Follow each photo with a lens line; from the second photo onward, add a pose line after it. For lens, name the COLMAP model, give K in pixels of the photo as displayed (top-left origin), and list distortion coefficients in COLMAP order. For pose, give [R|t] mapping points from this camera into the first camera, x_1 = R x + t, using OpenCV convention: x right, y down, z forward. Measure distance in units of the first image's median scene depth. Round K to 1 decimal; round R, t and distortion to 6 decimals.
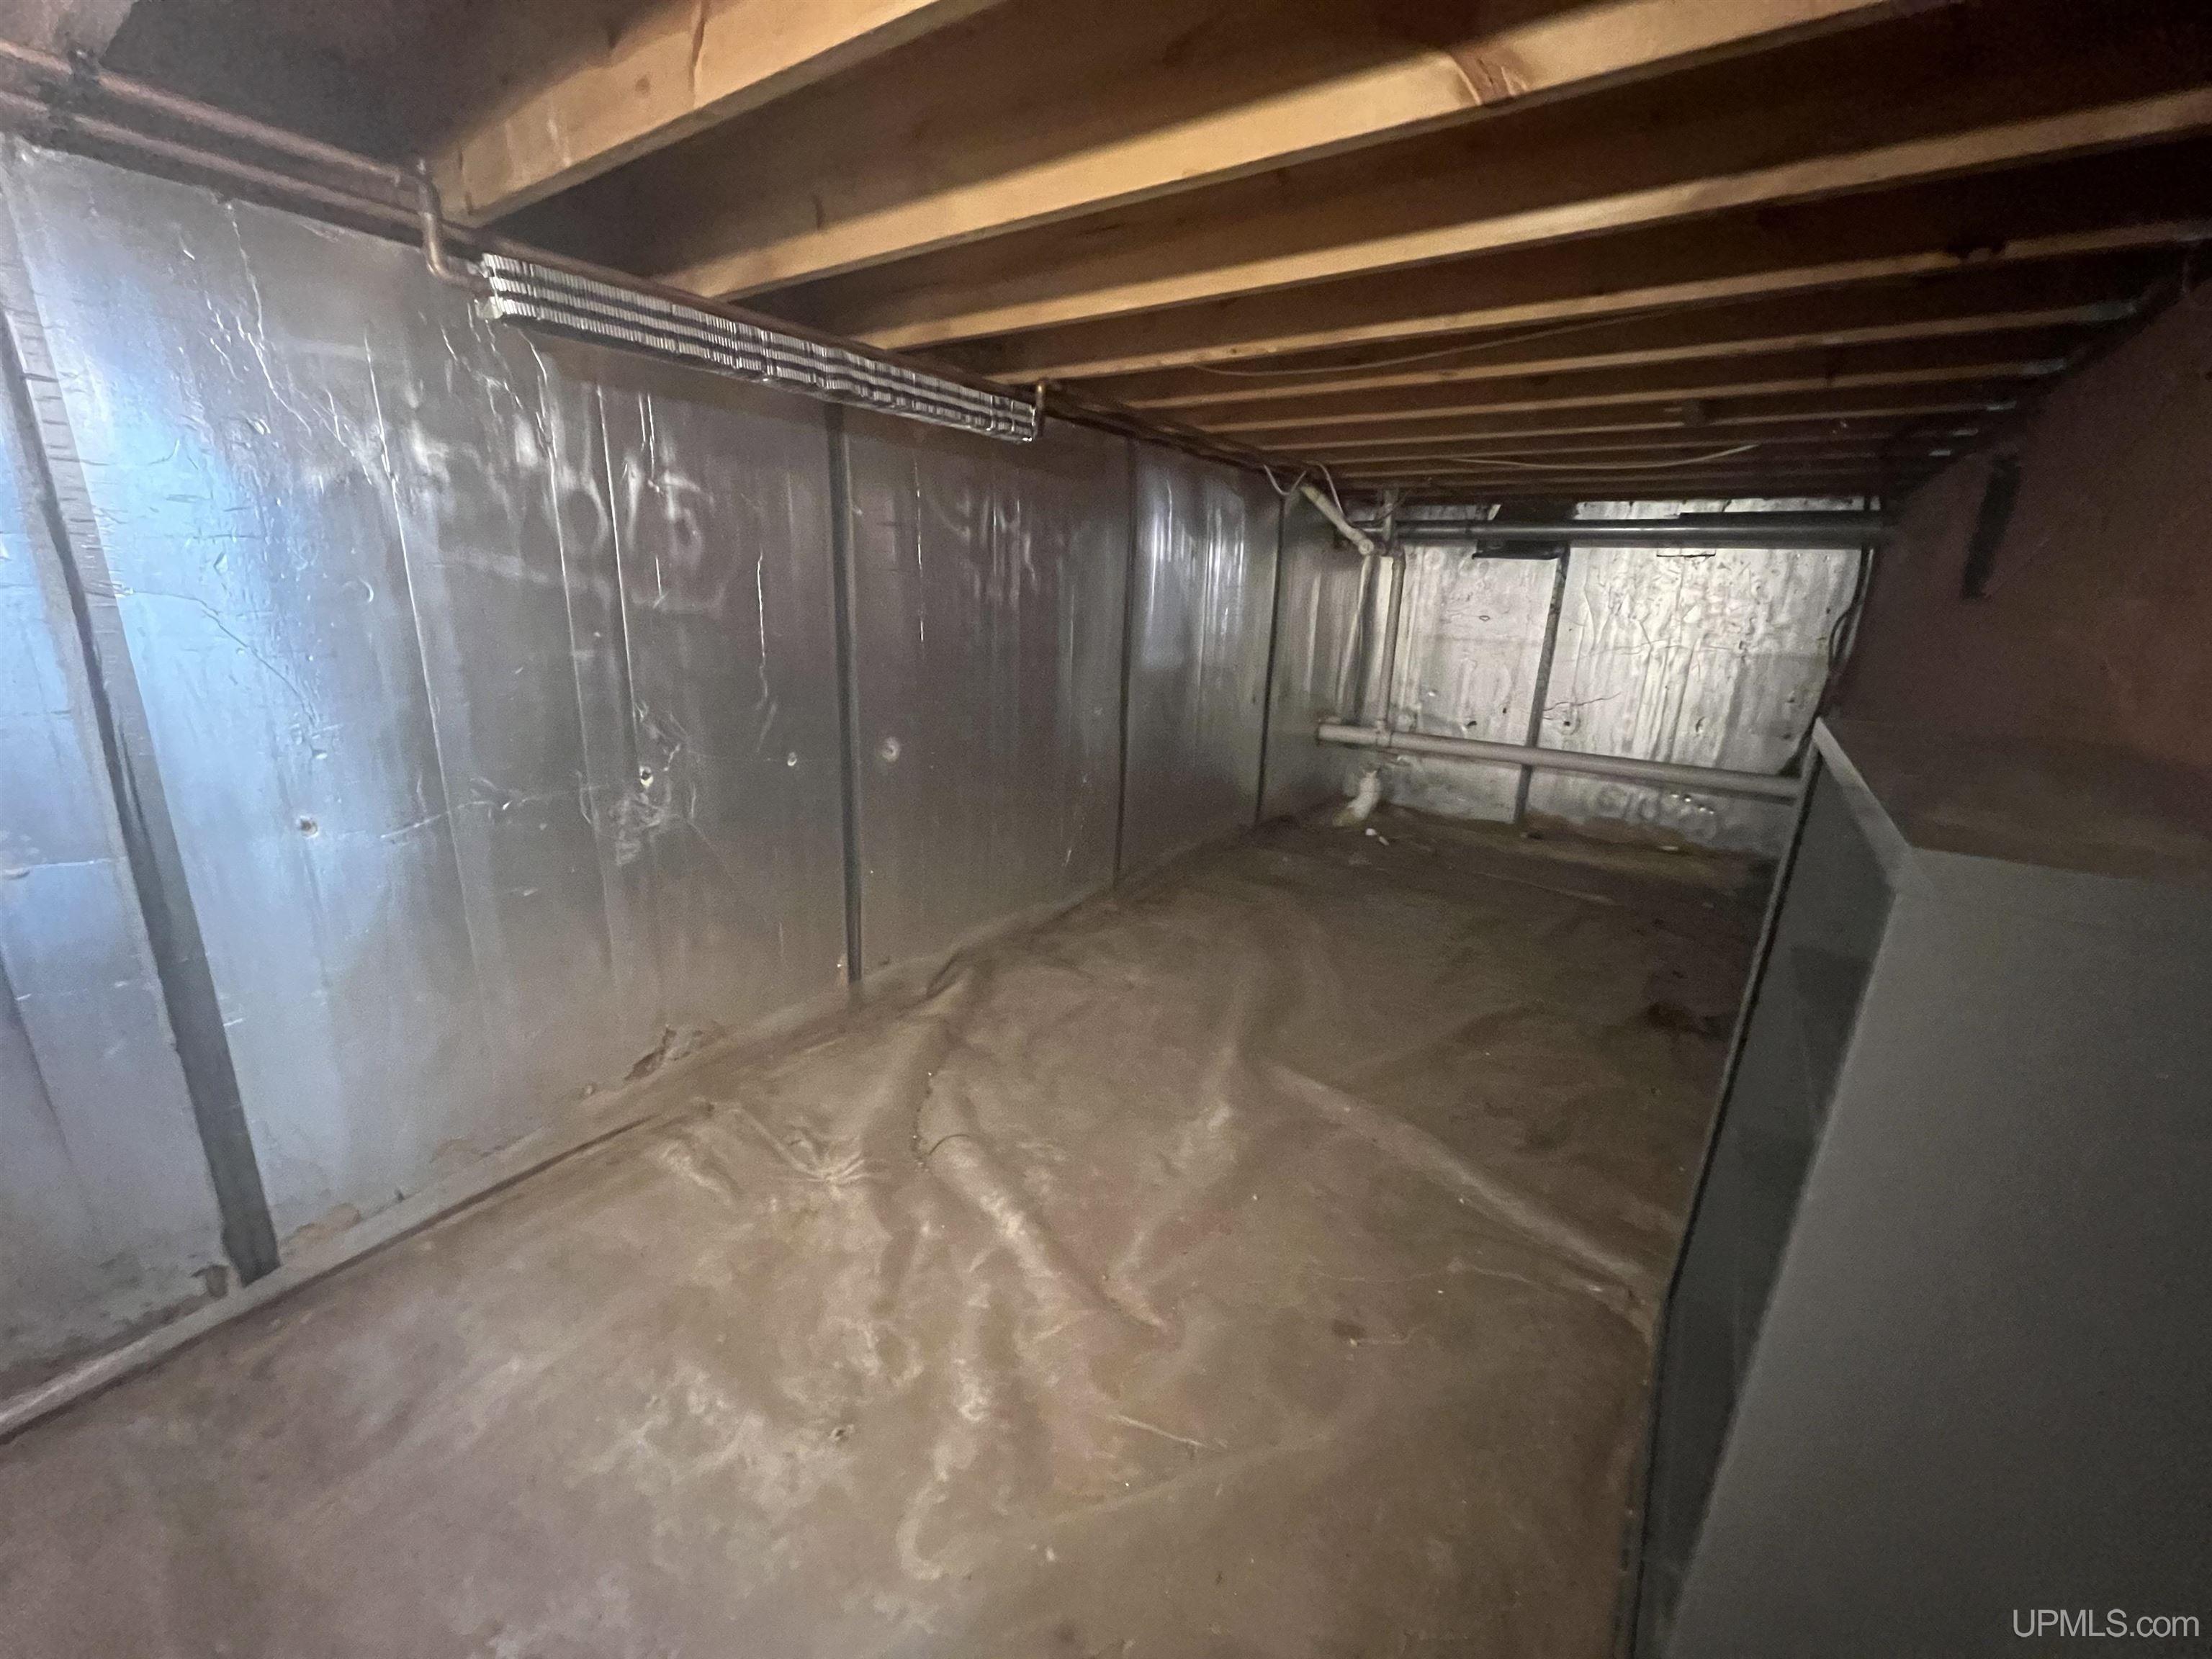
lens RADIAL K [[883.4, 0, 1101.8], [0, 883.4, 833.5], [0, 0, 1]] dist [0.000799, 0.000166]
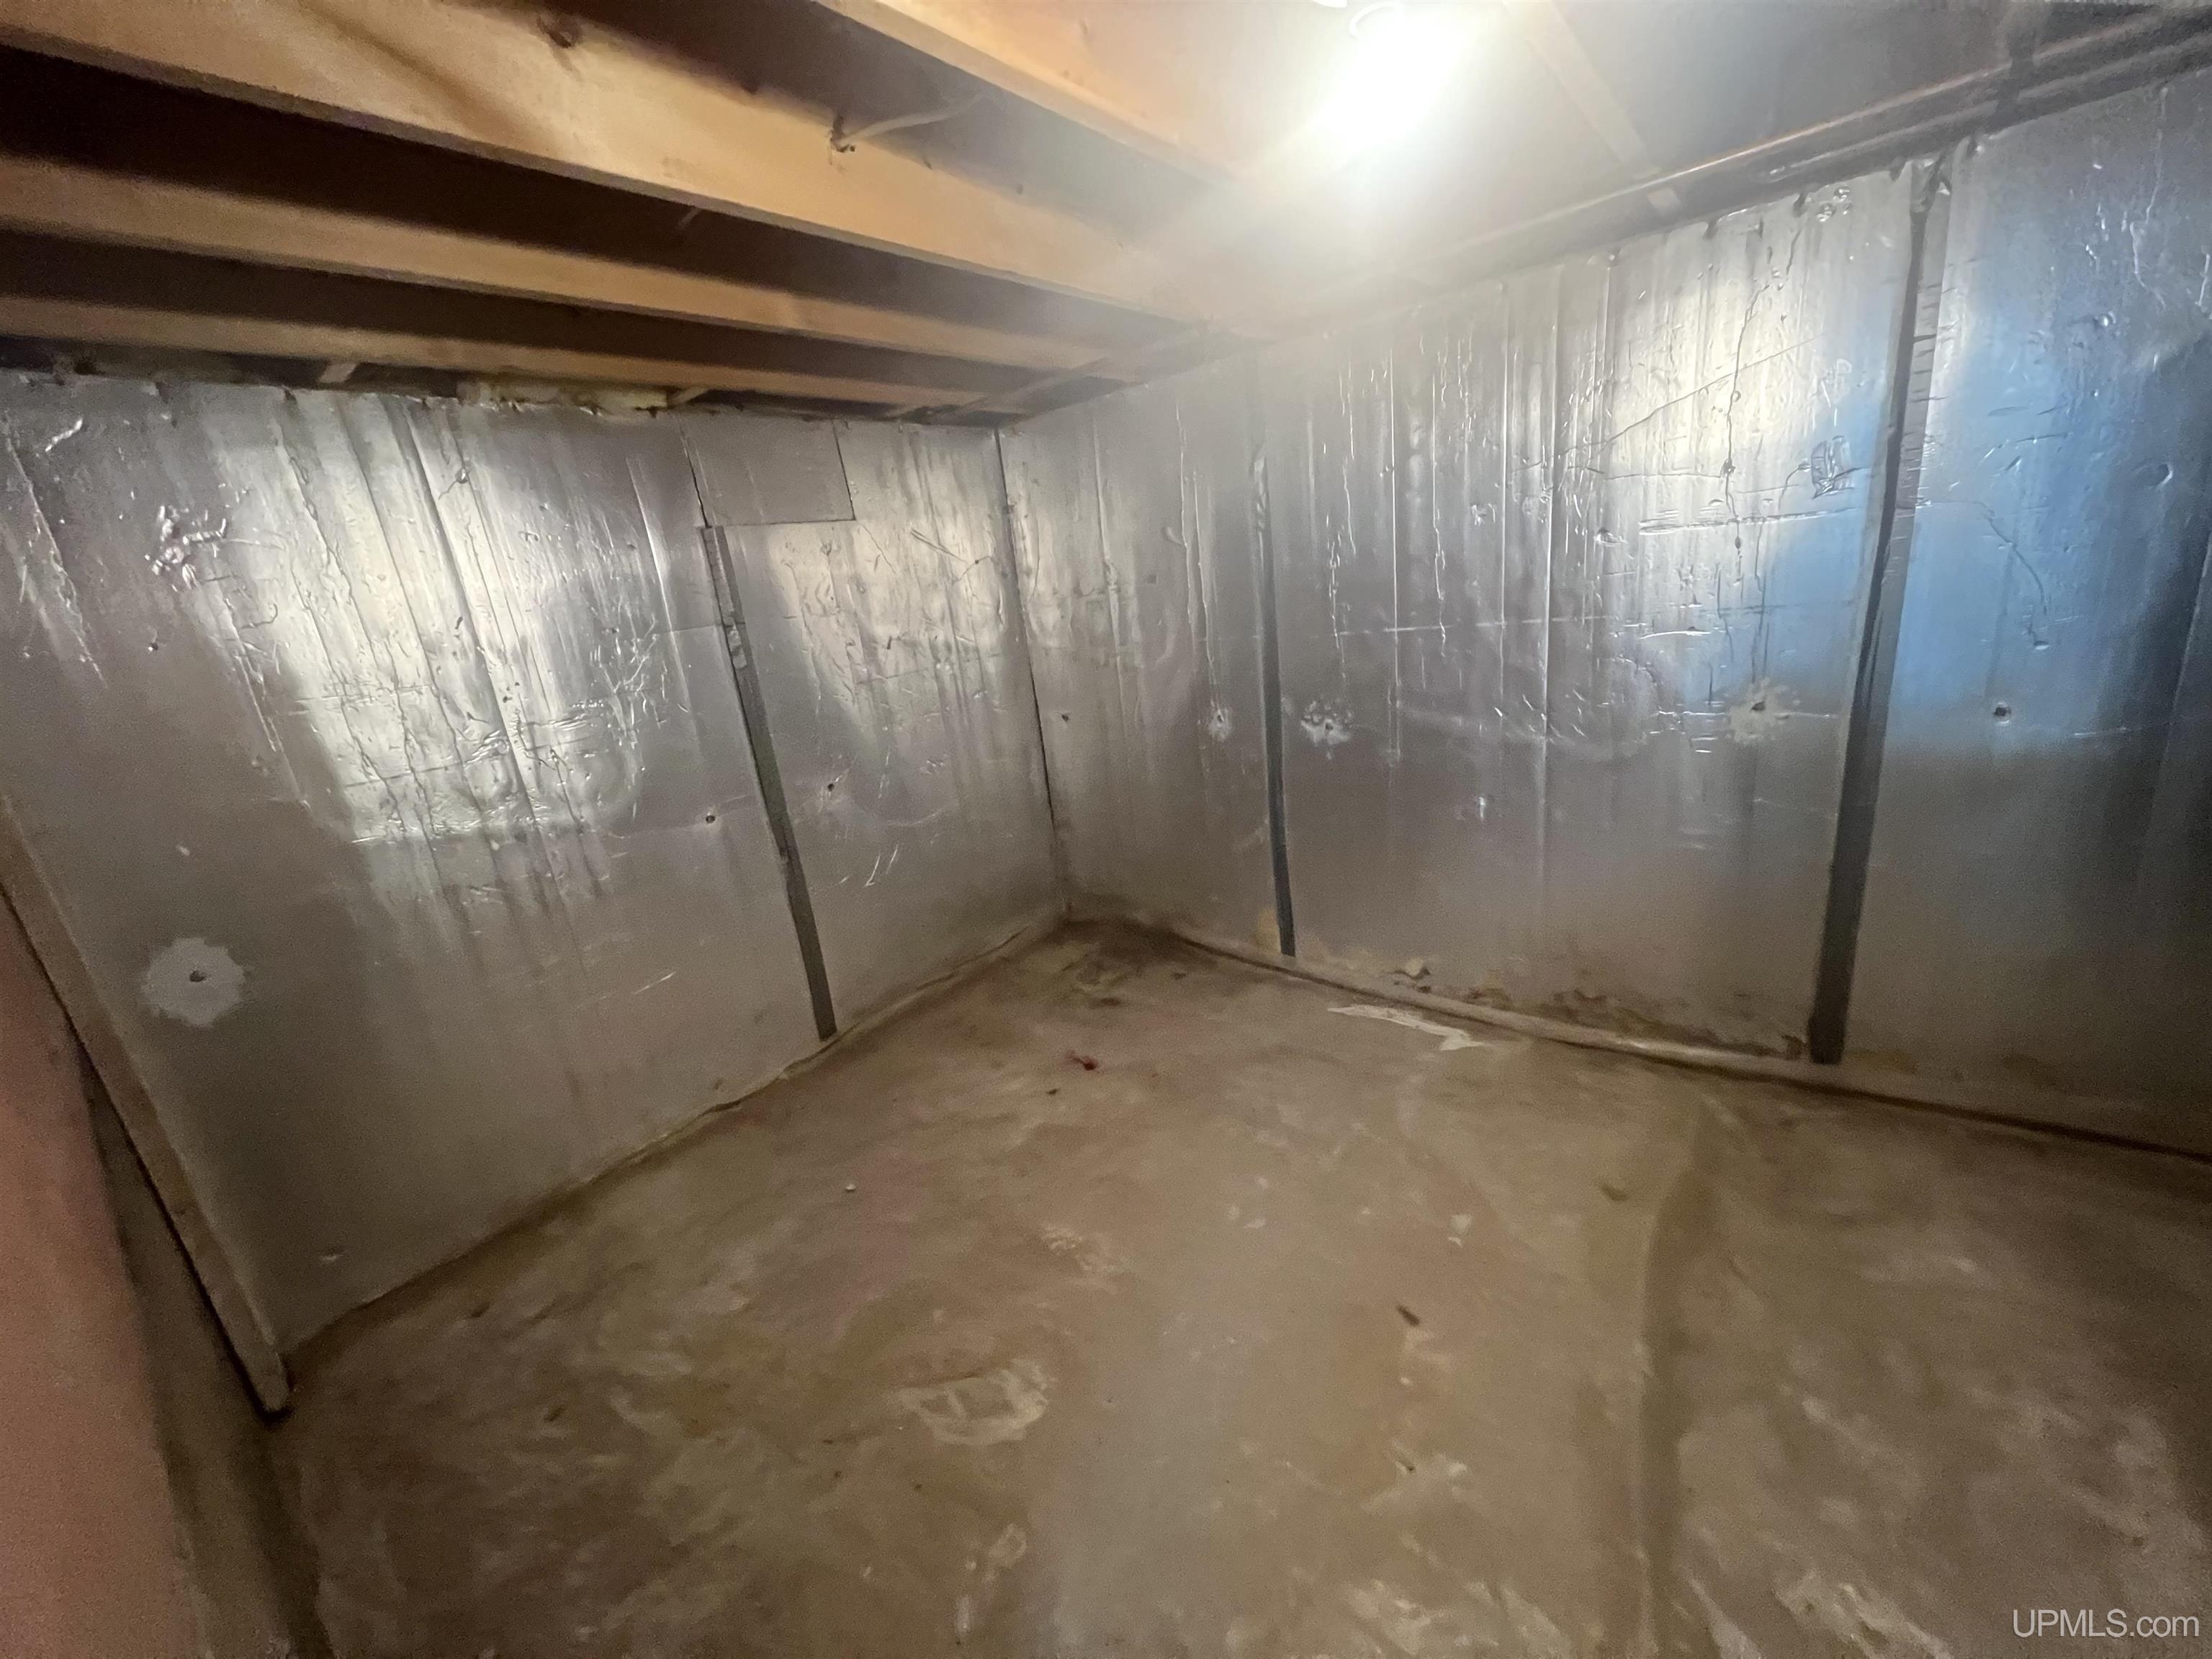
lens RADIAL K [[879.6, 0, 1102.5], [0, 879.6, 836.6], [0, 0, 1]] dist [-0.000663, 0.001205]
pose [[-0.072079, 0.254998, -0.964251, 0.255469], [-0.150610, 0.952898, 0.263253, 0.018579], [0.985962, 0.164201, -0.030278, -0.021868]]
